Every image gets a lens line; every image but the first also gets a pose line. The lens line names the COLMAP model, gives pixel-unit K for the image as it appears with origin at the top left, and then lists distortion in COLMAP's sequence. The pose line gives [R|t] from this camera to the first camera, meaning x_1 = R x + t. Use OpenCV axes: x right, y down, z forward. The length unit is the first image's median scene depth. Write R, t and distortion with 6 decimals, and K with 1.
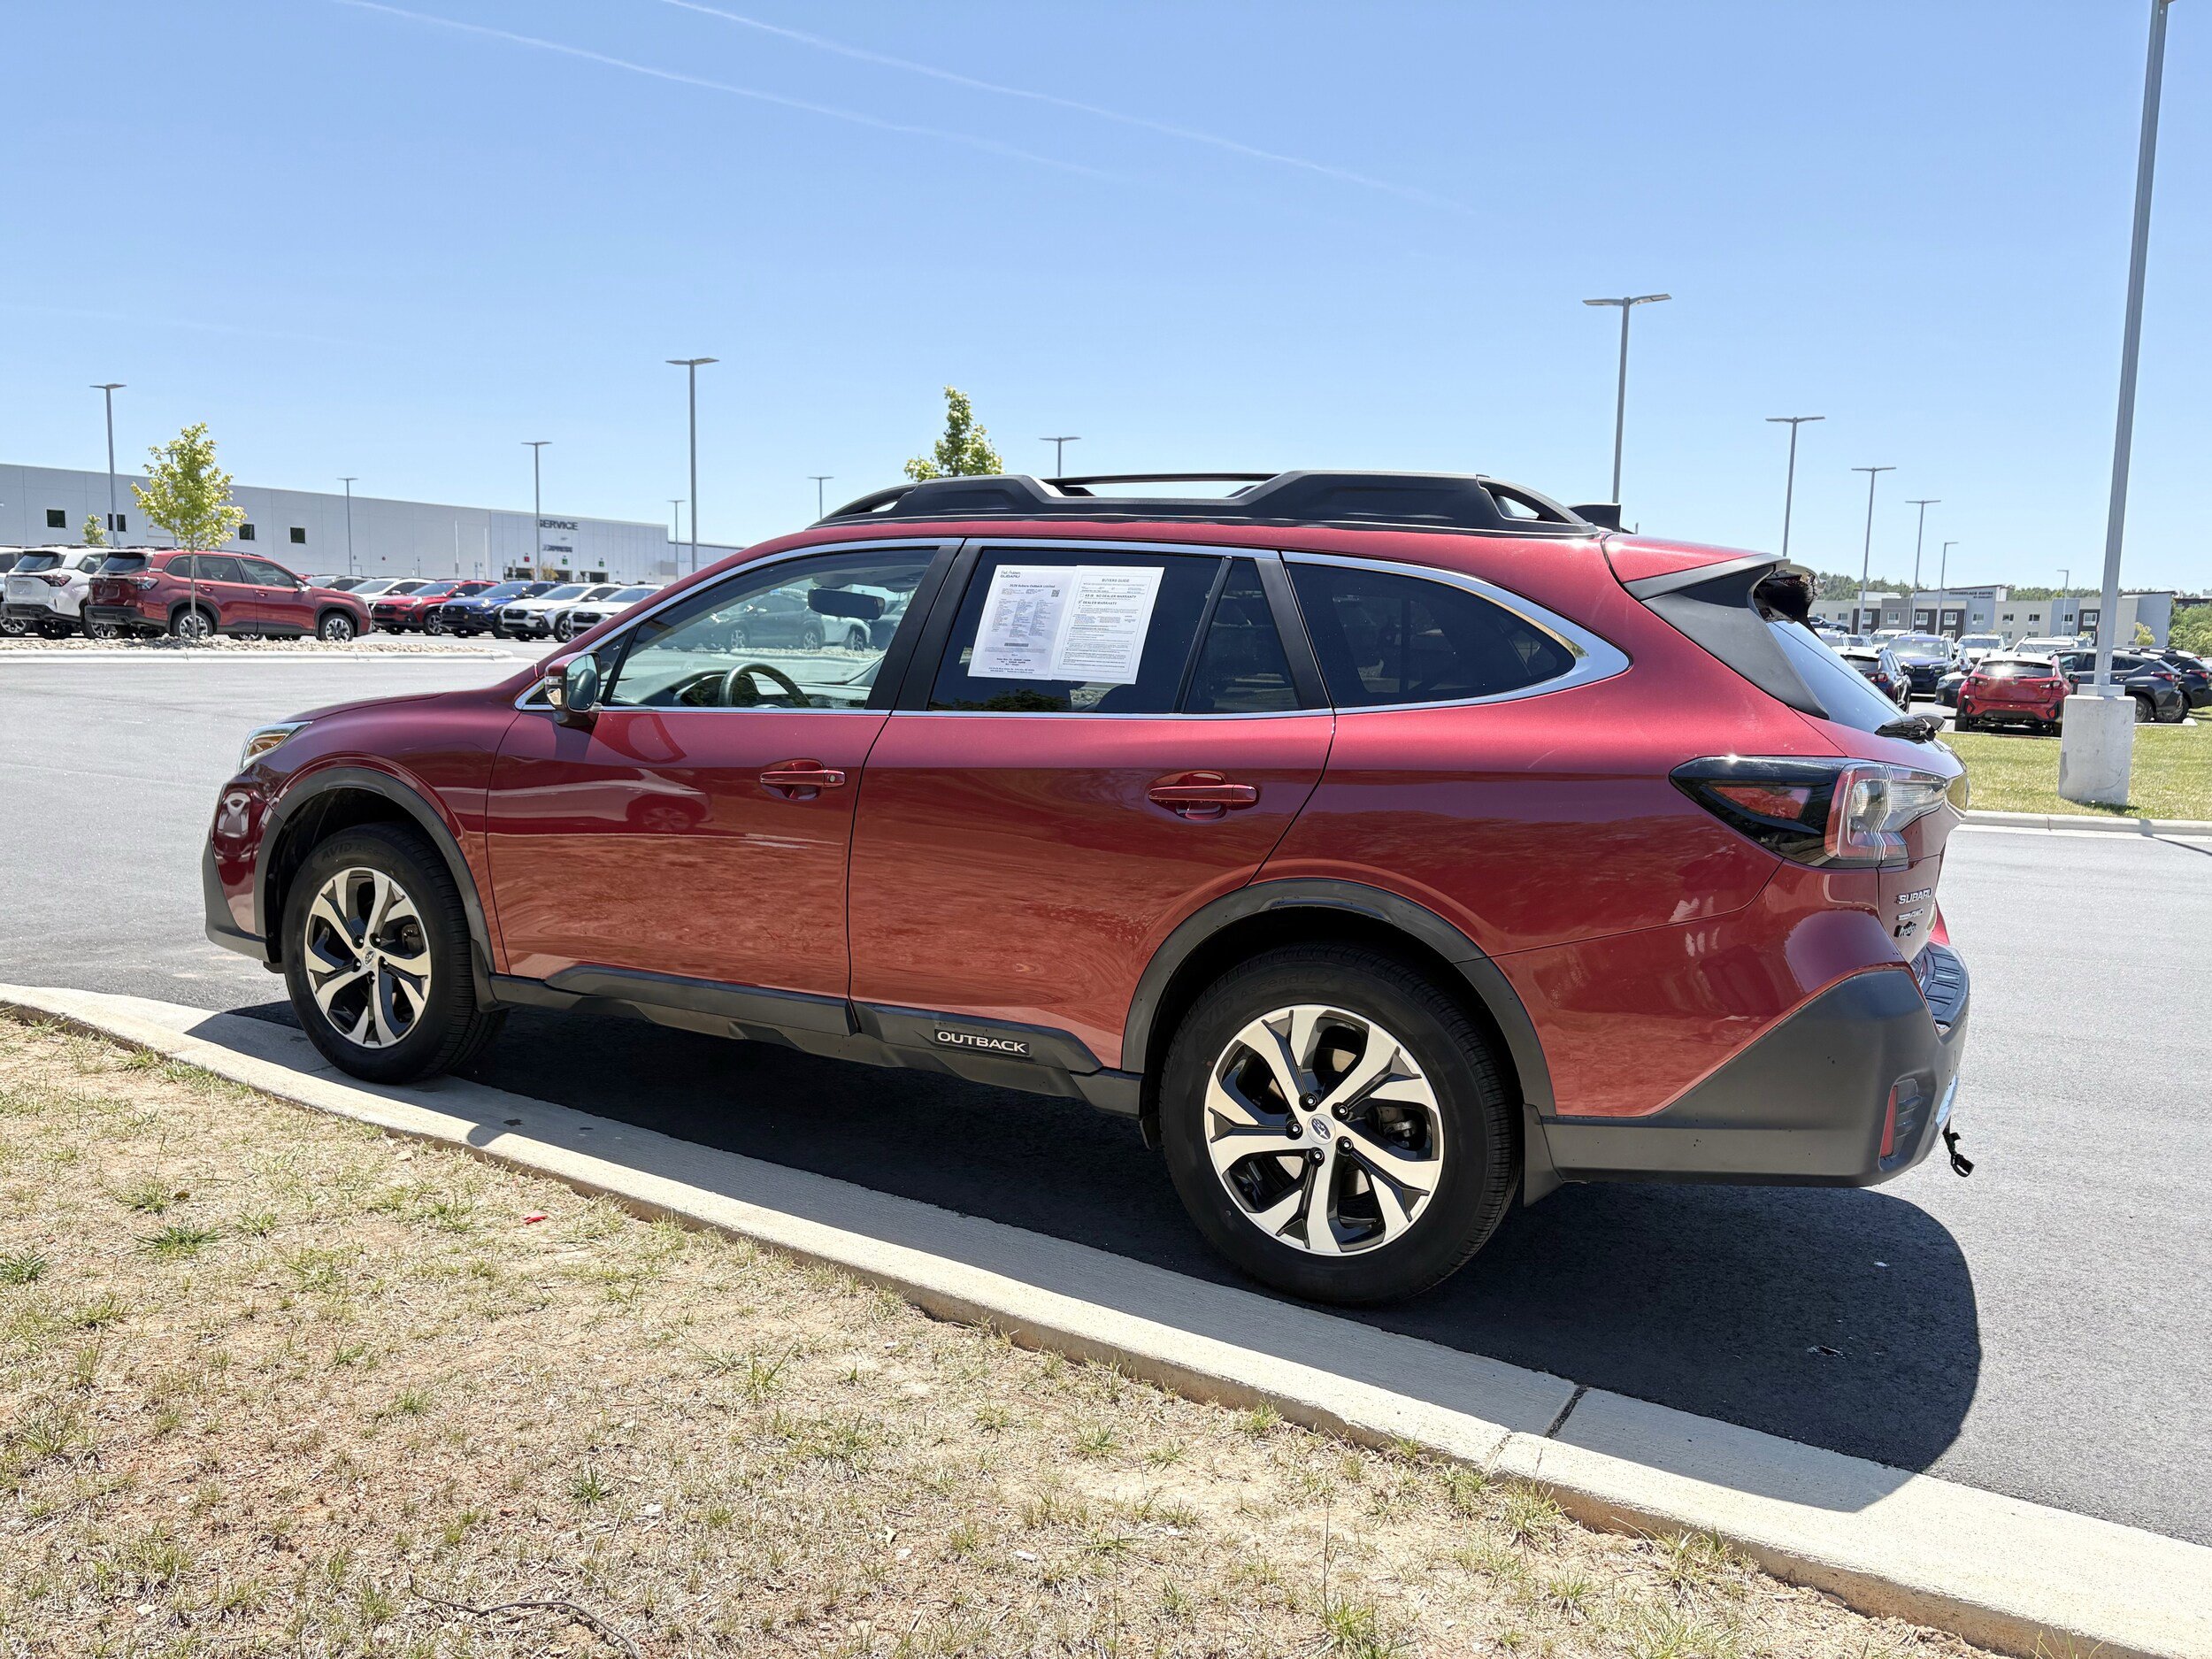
lens RADIAL K [[1681.7, 0, 1125.2], [0, 1681.7, 821.5], [0, 0, 1]] dist [0.039095, -0.033861]
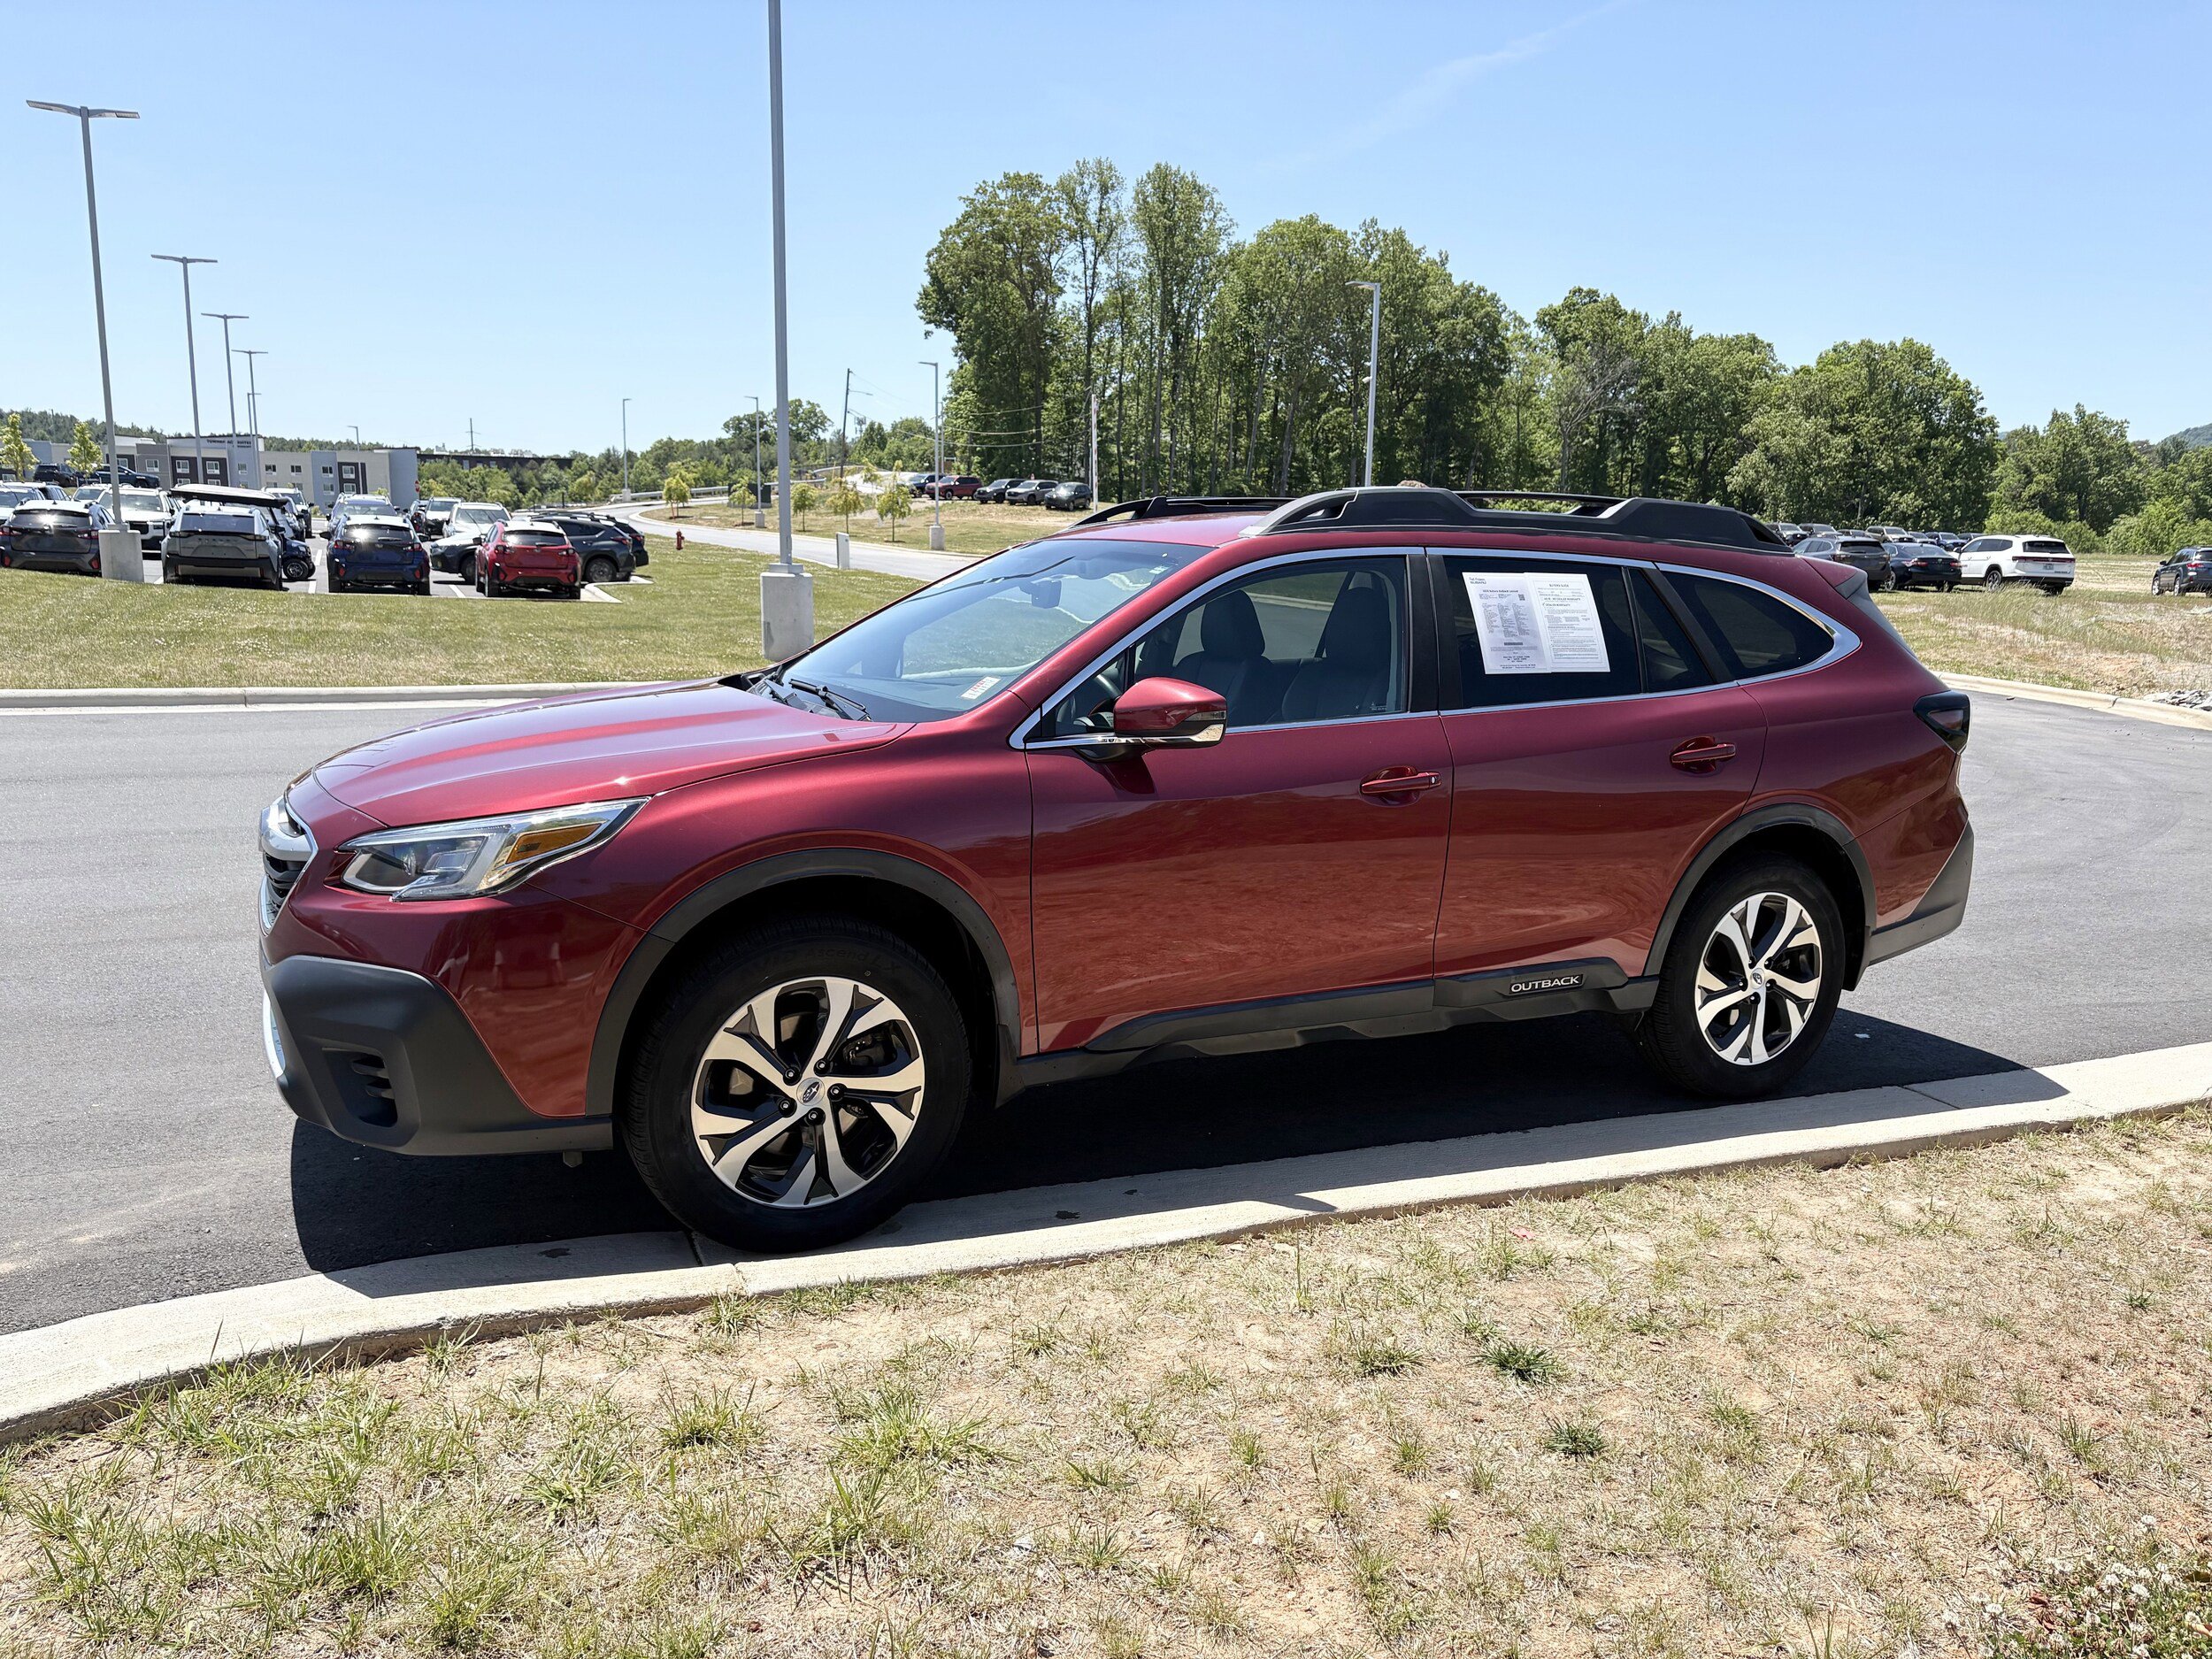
lens RADIAL K [[1681.7, 0, 1103.7], [0, 1681.7, 829.4], [0, 0, 1]] dist [0.039095, -0.033861]
pose [[0.579525, -0.156225, 0.799840, -1.175370], [0.081367, 0.987642, 0.133952, -0.157257], [-0.810882, -0.012548, 0.585075, 0.546690]]
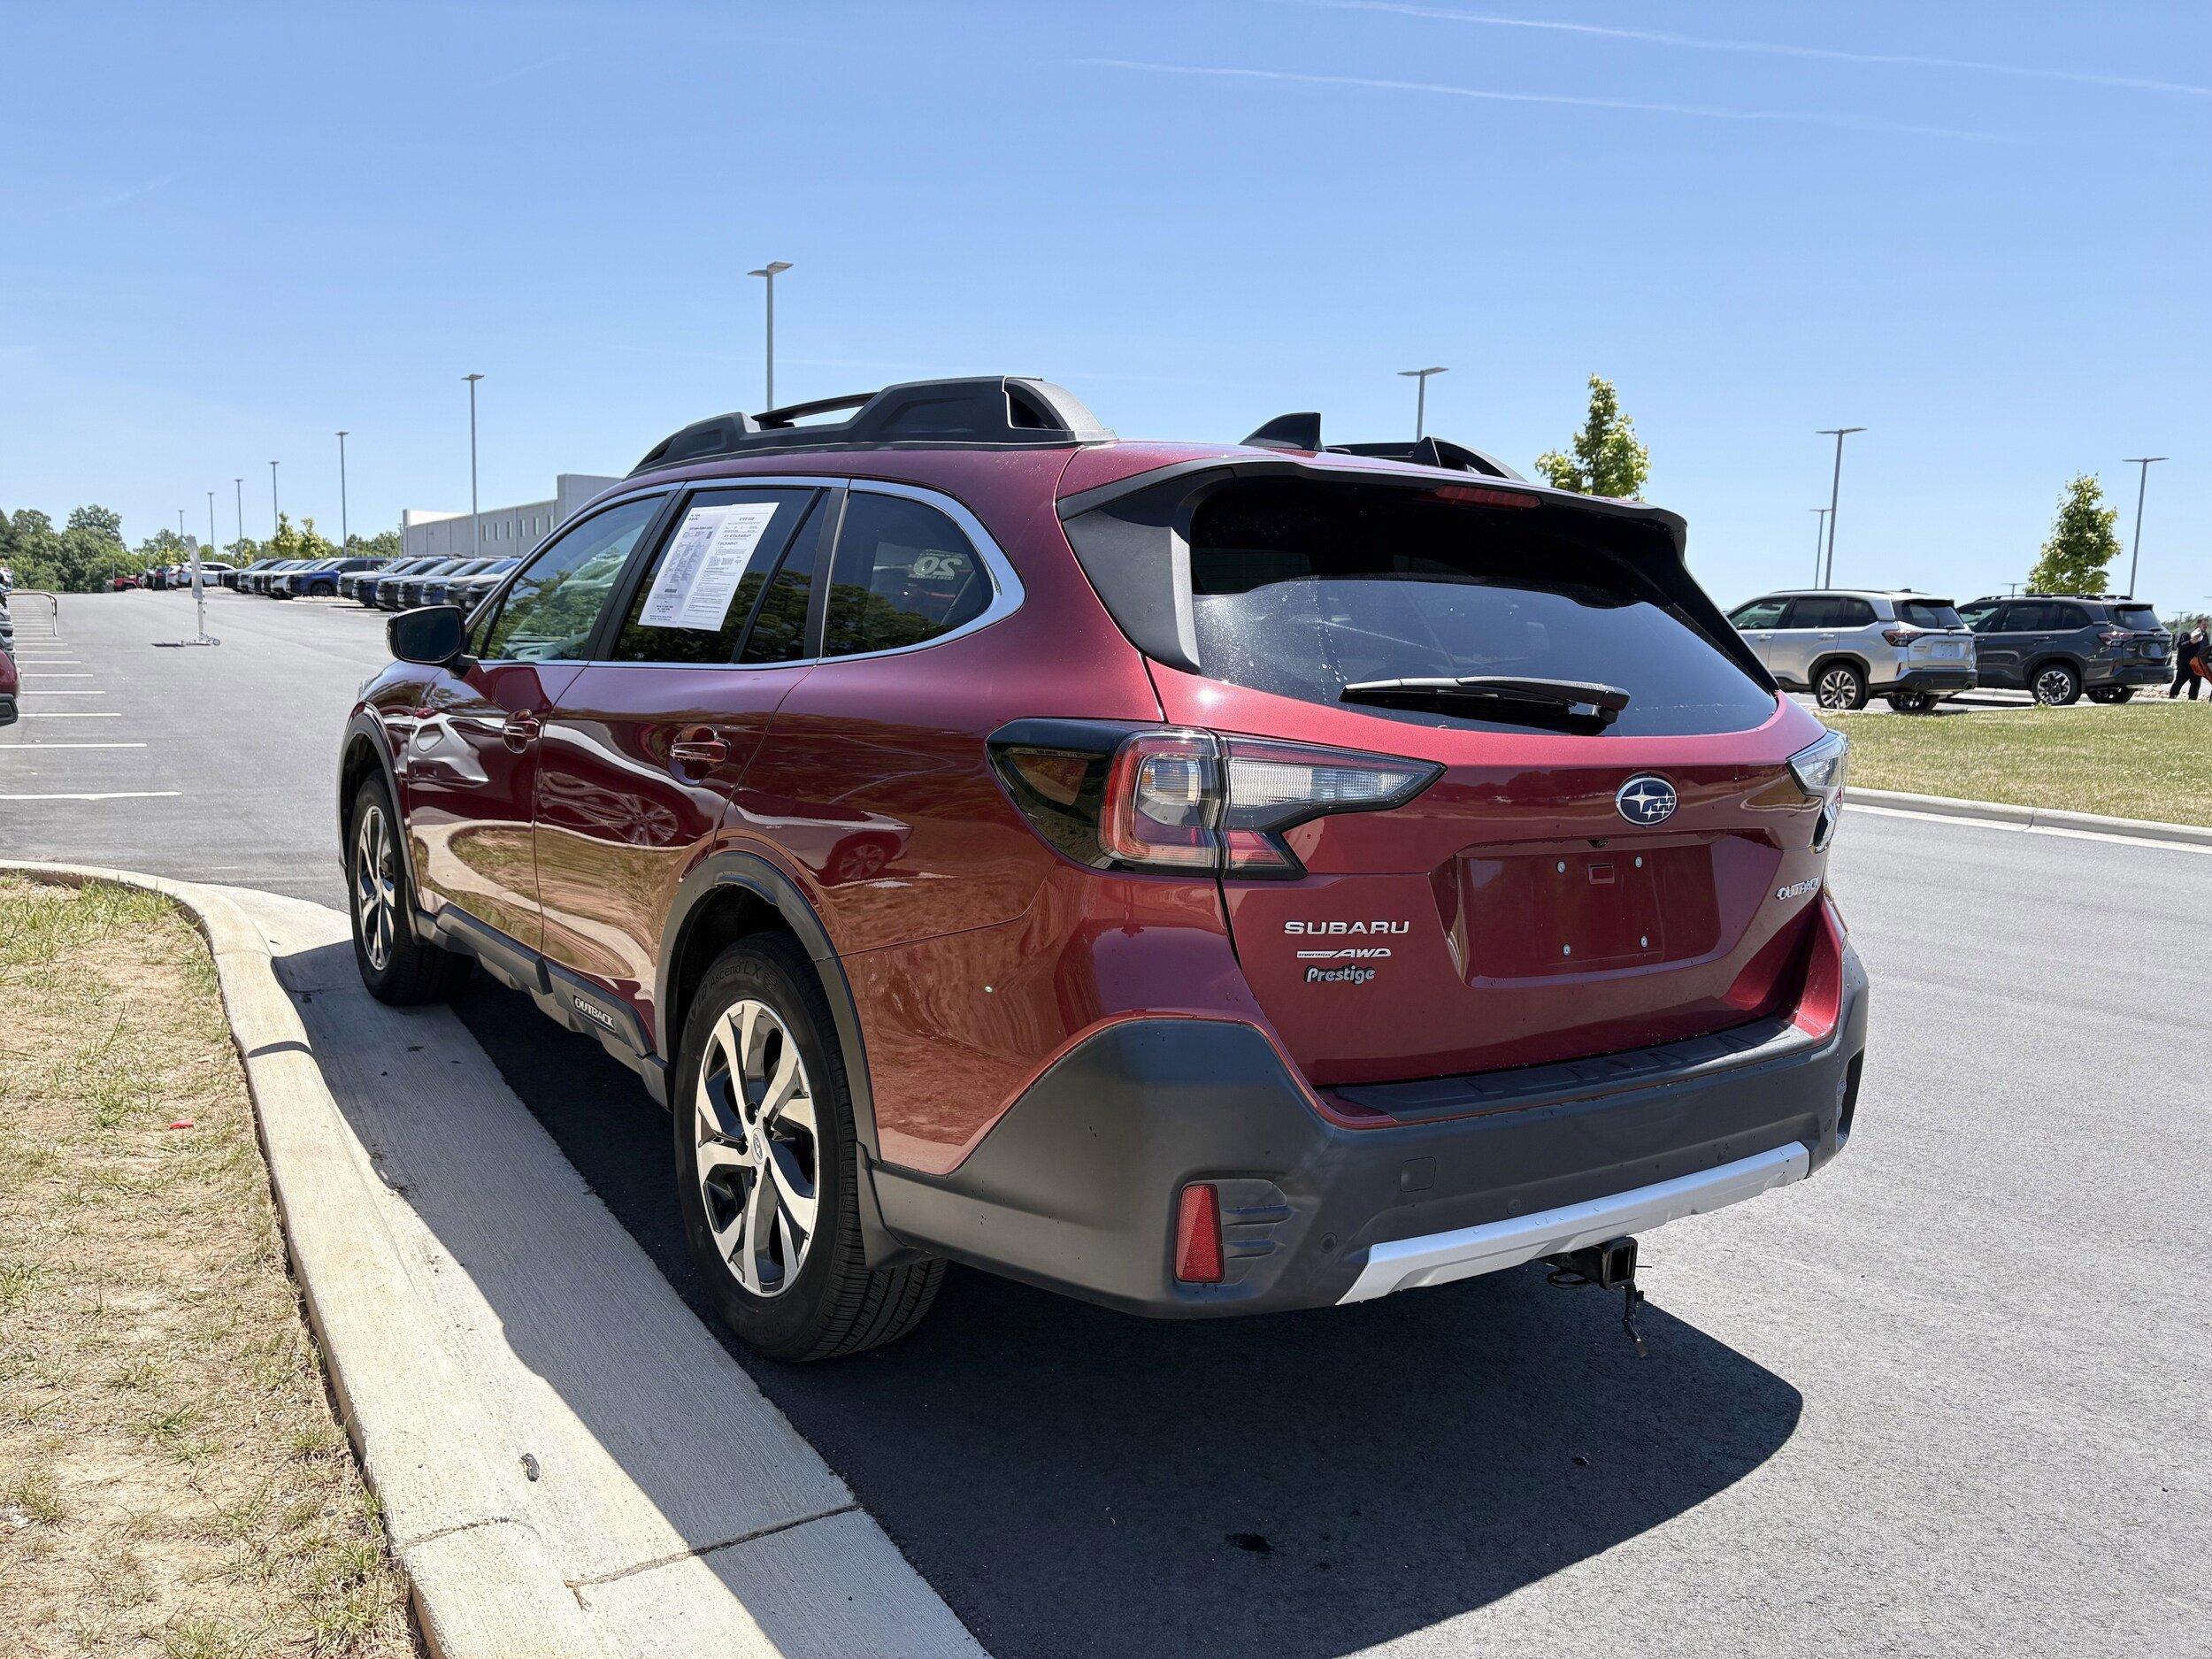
lens RADIAL K [[1681.7, 0, 1130.3], [0, 1681.7, 852.7], [0, 0, 1]] dist [0.039095, -0.033861]
pose [[0.892934, 0.066315, -0.445276, 0.585978], [-0.062318, 0.997777, 0.023631, 0.001050], [0.445853, 0.006648, 0.895082, 0.278775]]
